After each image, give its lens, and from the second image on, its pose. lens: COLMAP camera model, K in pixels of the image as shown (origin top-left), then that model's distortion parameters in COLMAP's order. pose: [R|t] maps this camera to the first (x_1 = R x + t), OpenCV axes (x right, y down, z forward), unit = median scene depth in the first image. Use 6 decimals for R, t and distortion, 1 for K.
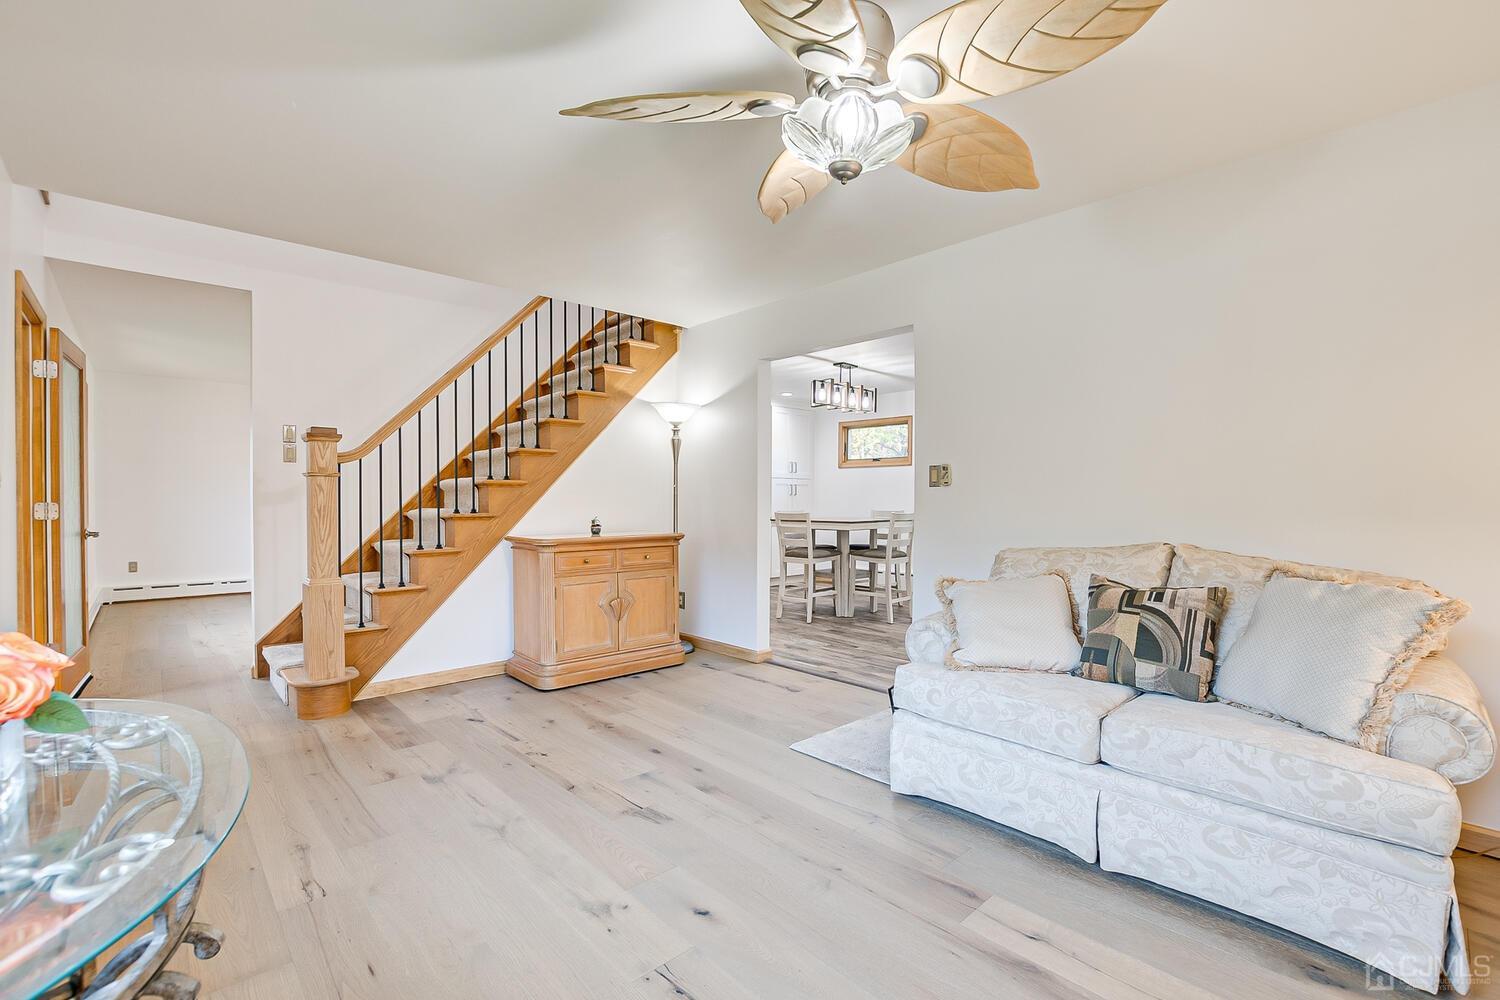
lens RADIAL K [[656.9, 0, 750.3], [0, 656.9, 510.1], [0, 0, 1]] dist [-0.022240, -0.000011]
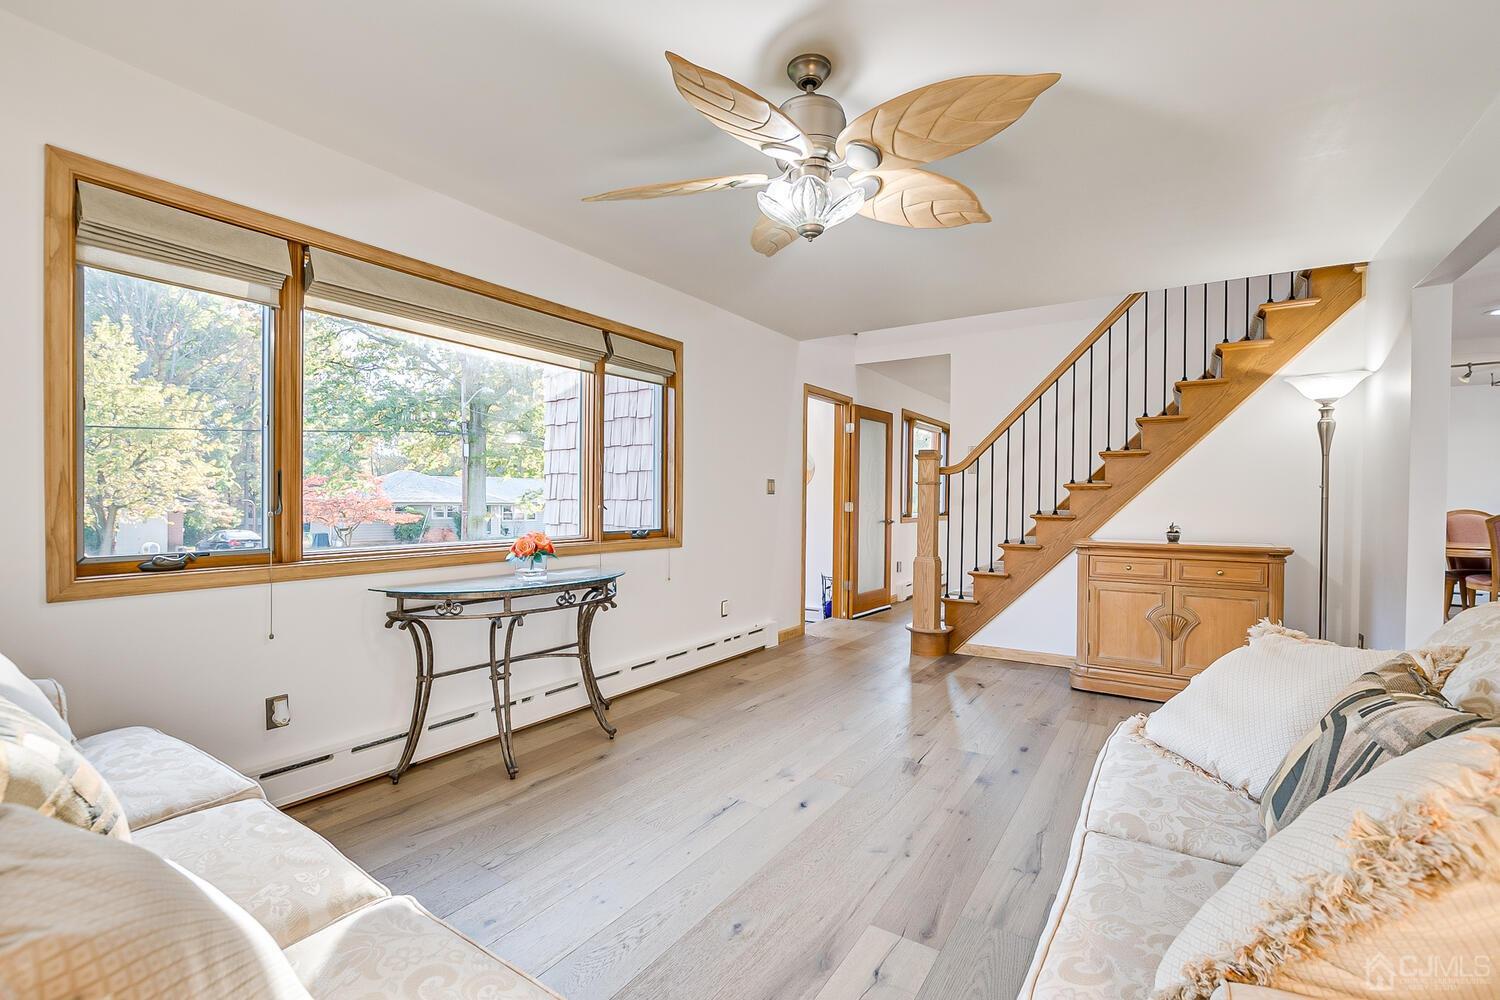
lens RADIAL K [[656.9, 0, 750.3], [0, 656.9, 510.1], [0, 0, 1]] dist [-0.022240, -0.000011]
pose [[0.238454, 0.015776, -0.971026, 0.513644], [-0.023496, 0.999669, 0.010472, -0.002315], [0.970870, 0.020318, 0.238746, 0.236687]]
